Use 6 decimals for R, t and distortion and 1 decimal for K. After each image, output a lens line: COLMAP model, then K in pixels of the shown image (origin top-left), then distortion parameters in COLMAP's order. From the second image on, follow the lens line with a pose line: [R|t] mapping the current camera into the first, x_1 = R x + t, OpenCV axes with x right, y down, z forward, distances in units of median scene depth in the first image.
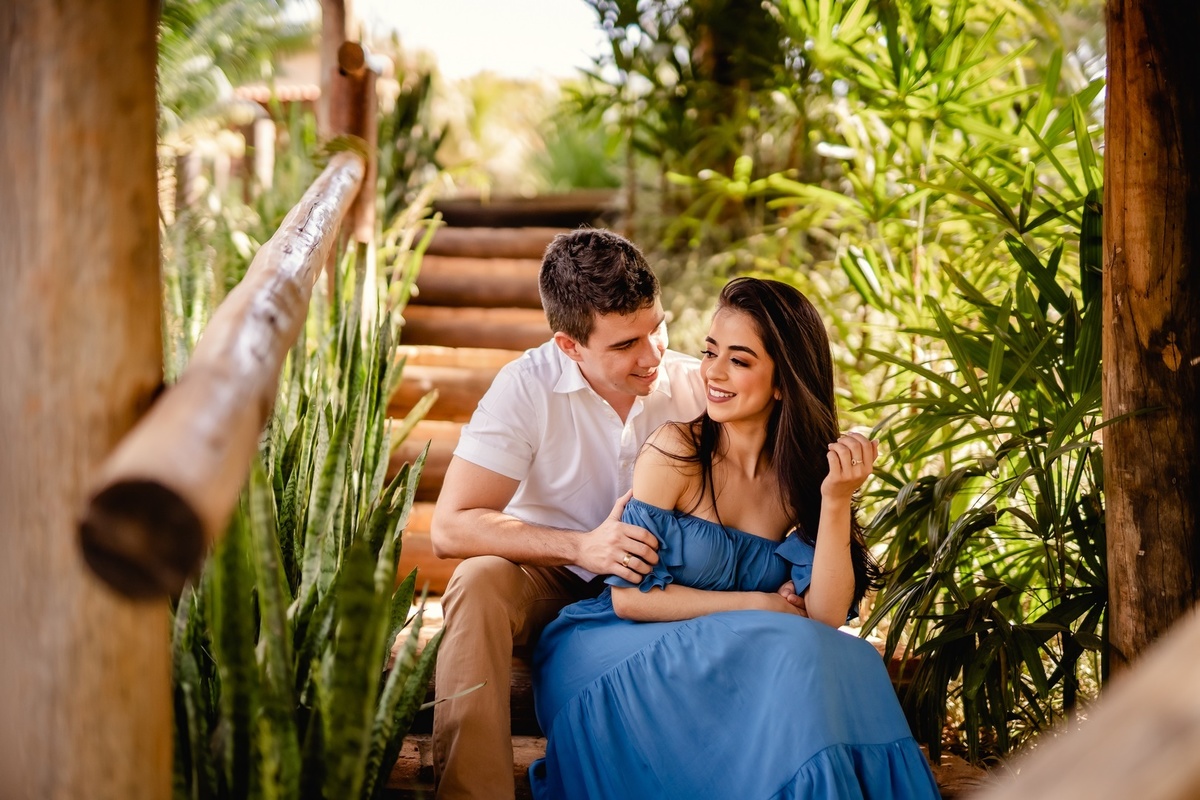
lens RADIAL K [[1741.8, 0, 600.0], [0, 1741.8, 400.0], [0, 0, 1]] dist [-0.010049, -0.074274]
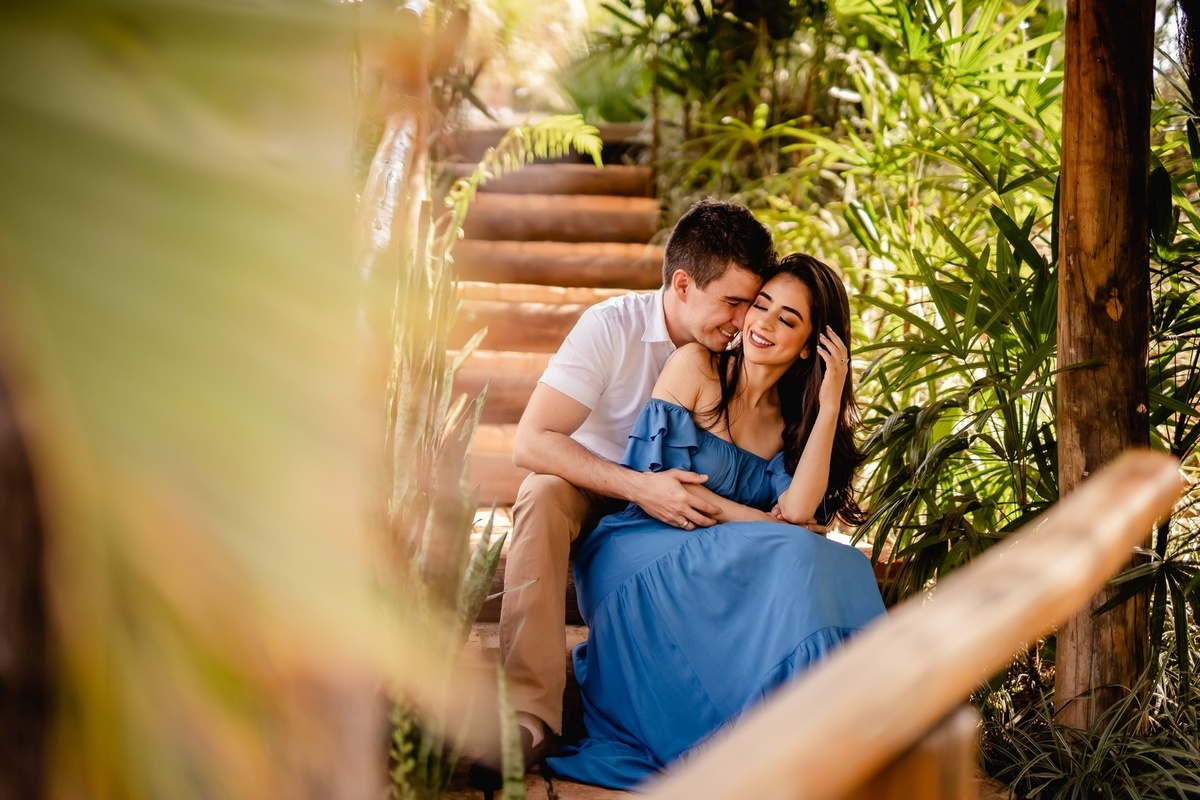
lens RADIAL K [[1741.8, 0, 600.0], [0, 1741.8, 400.0], [0, 0, 1]] dist [-0.010049, -0.074274]
pose [[0.999916, -0.001065, -0.012926, -0.006939], [0.001744, 0.998613, 0.052621, -0.024009], [0.012852, -0.052639, 0.998531, -0.182249]]
